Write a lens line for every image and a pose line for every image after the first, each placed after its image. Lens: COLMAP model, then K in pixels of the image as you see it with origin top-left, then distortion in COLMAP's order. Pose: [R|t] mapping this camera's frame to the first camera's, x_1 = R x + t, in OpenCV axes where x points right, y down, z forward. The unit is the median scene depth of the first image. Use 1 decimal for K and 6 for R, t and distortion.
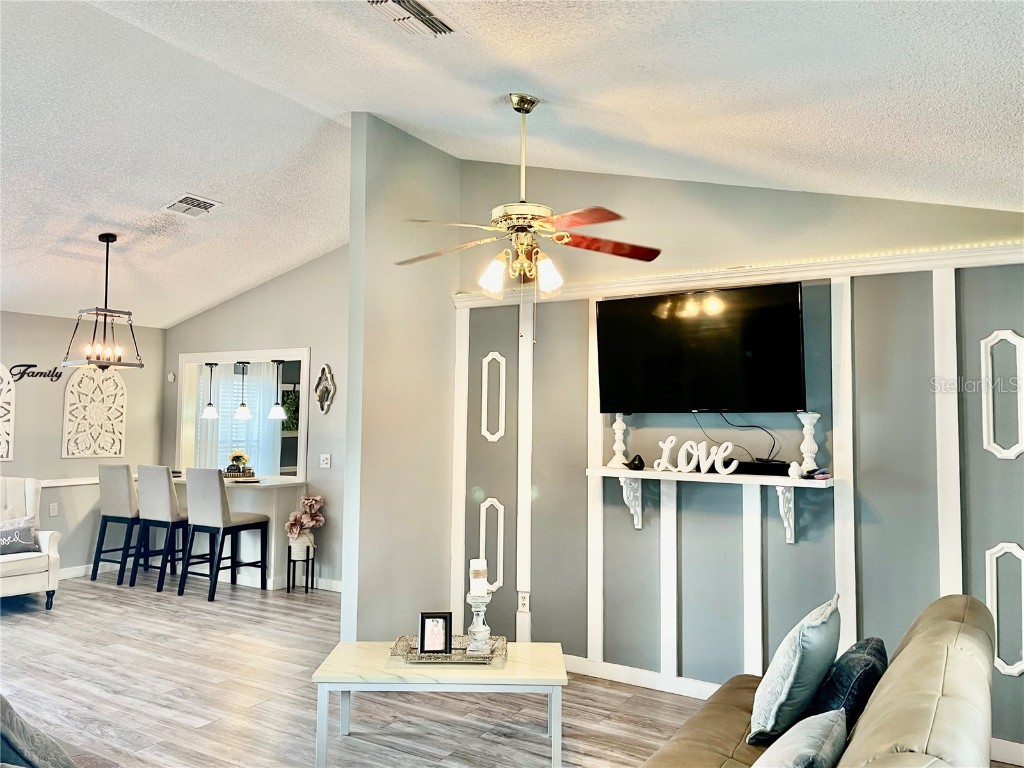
lens RADIAL K [[779.5, 0, 502.5], [0, 779.5, 377.5], [0, 0, 1]] dist [0.099852, -0.124894]
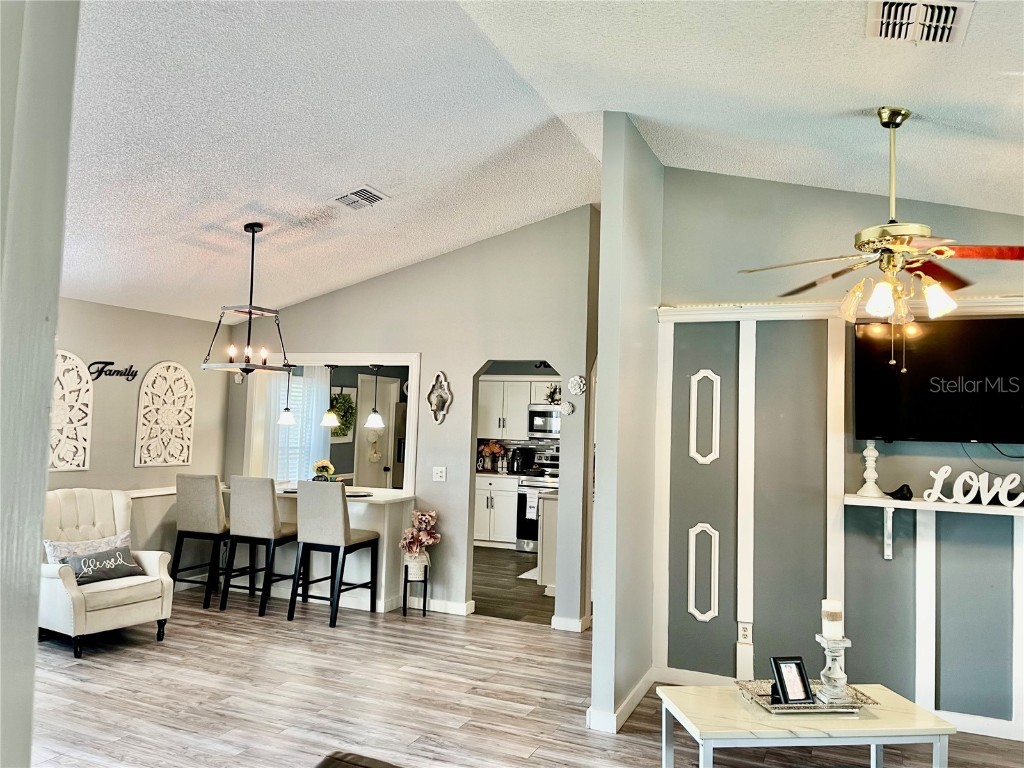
lens RADIAL K [[779.5, 0, 502.5], [0, 779.5, 377.5], [0, 0, 1]] dist [0.099852, -0.124894]
pose [[0.989505, 0.029802, 0.141393, -0.295565], [-0.029899, 0.999552, -0.001437, -0.010938], [-0.141373, -0.002805, 0.989952, 0.062976]]
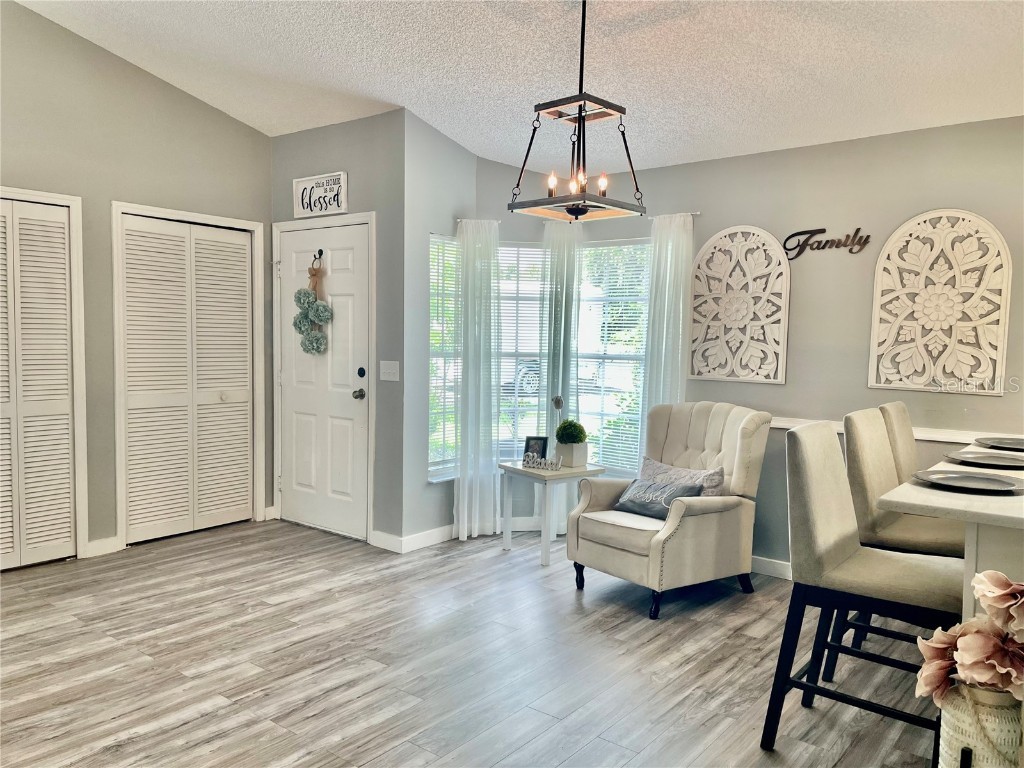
lens RADIAL K [[773.9, 0, 514.8], [0, 773.9, 384.1], [0, 0, 1]] dist [0.100866, -0.136730]
pose [[-0.109559, 0.055259, -0.992443, 0.037033], [0.039006, 0.997923, 0.051258, 0.065273], [0.993215, -0.033096, -0.111487, 0.874603]]
